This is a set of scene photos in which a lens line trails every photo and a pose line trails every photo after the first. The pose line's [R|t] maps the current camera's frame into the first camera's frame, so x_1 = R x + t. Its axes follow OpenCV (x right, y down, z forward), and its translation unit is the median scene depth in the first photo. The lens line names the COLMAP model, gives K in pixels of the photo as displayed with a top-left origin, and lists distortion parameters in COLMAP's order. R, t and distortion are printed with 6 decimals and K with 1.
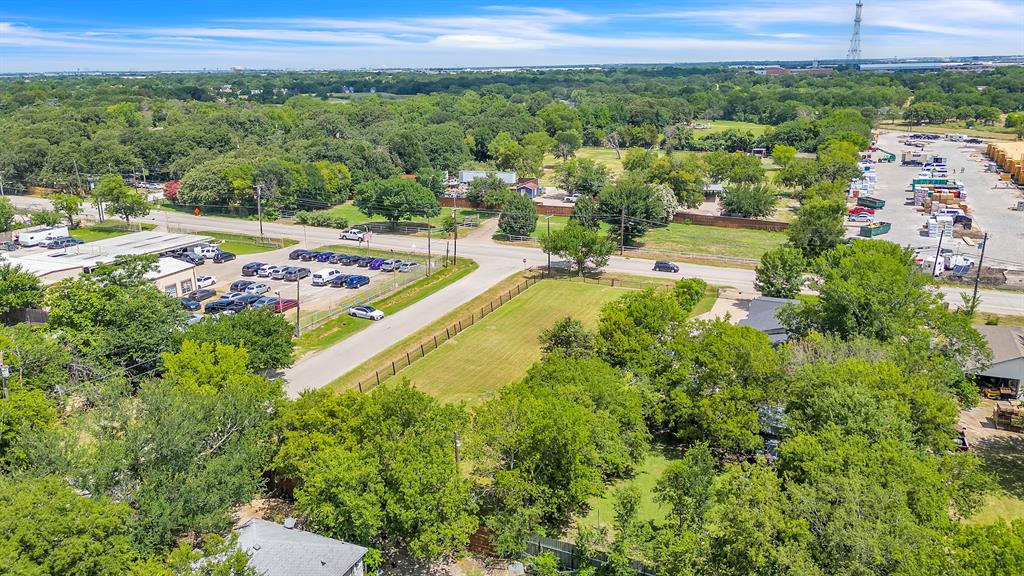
lens RADIAL K [[788.3, 0, 512.0], [0, 788.3, 288.0], [0, 0, 1]] dist [0.094873, -0.110831]
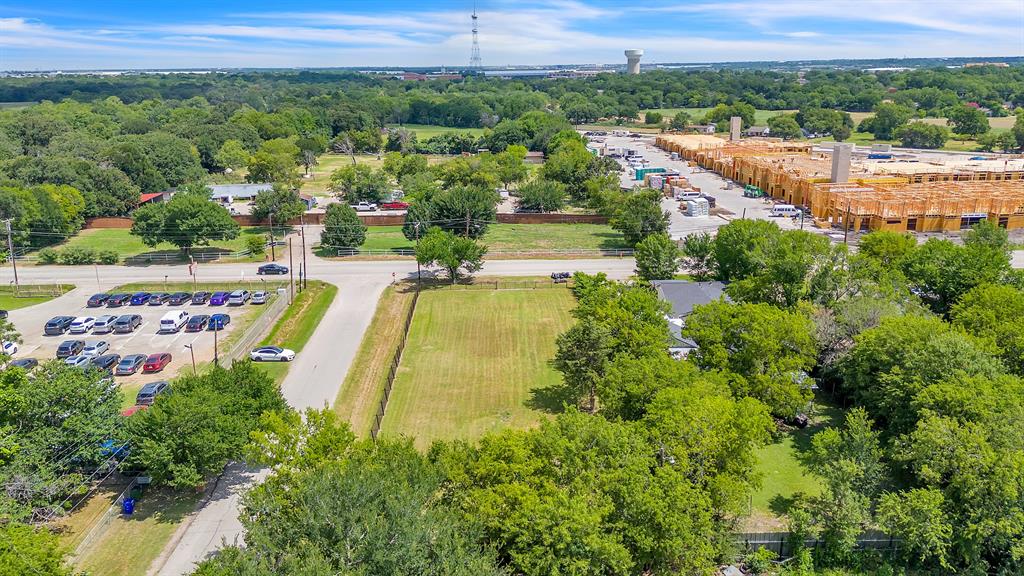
lens RADIAL K [[788.3, 0, 512.0], [0, 788.3, 288.0], [0, 0, 1]] dist [0.094873, -0.110831]
pose [[0.891514, -0.120865, 0.436571, -0.224622], [0.123753, 0.992070, 0.021942, -0.018608], [-0.435761, 0.034465, 0.899402, 0.084666]]
